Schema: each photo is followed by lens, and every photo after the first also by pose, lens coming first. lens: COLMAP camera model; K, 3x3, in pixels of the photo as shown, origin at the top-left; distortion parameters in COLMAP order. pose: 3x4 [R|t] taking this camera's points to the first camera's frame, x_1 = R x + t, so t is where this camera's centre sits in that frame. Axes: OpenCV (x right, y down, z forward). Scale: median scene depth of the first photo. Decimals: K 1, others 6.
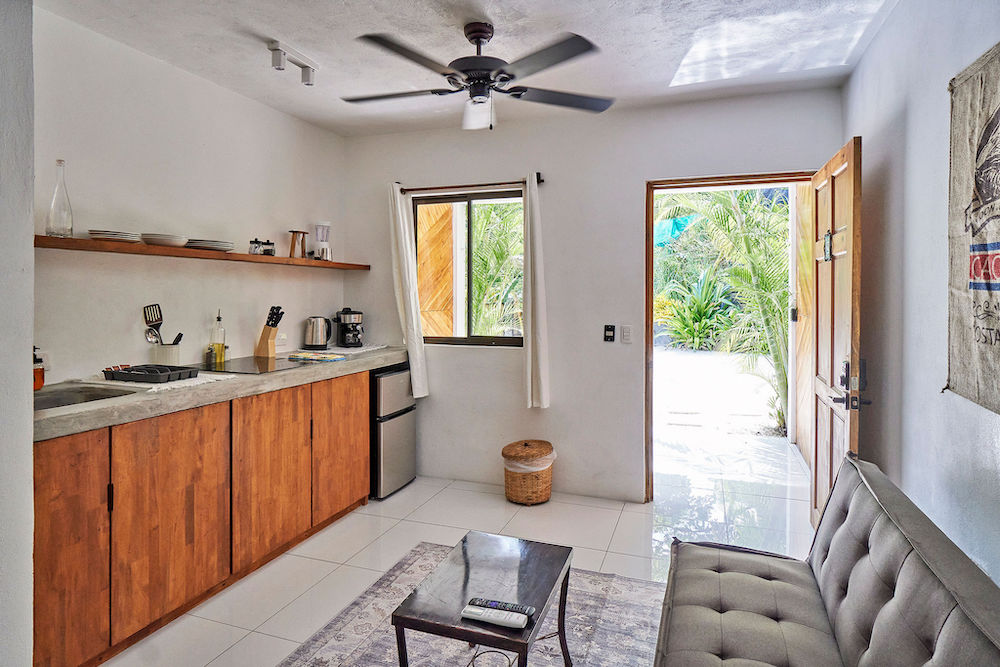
lens RADIAL K [[560.6, 0, 499.5], [0, 560.6, 308.9], [0, 0, 1]] dist [-0.006466, -0.000723]
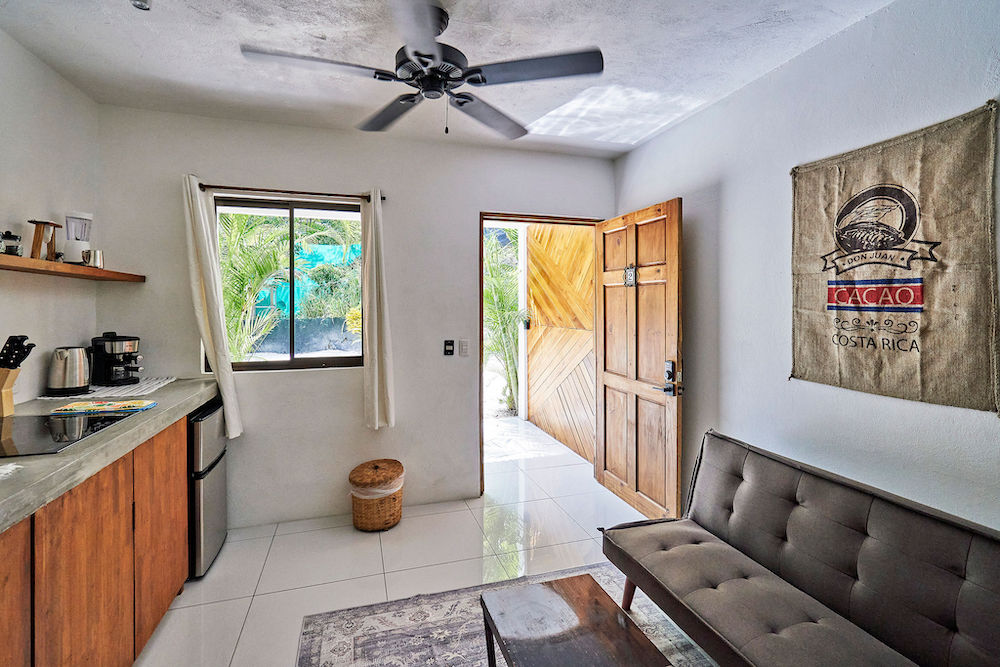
lens RADIAL K [[454.6, 0, 498.4], [0, 454.6, 313.3], [0, 0, 1]] dist [0.002044, -0.000177]
pose [[0.802295, -0.012101, 0.596805, -0.282276], [0.019201, 0.999800, -0.005541, -0.017891], [-0.596618, 0.015905, 0.802367, 0.267560]]
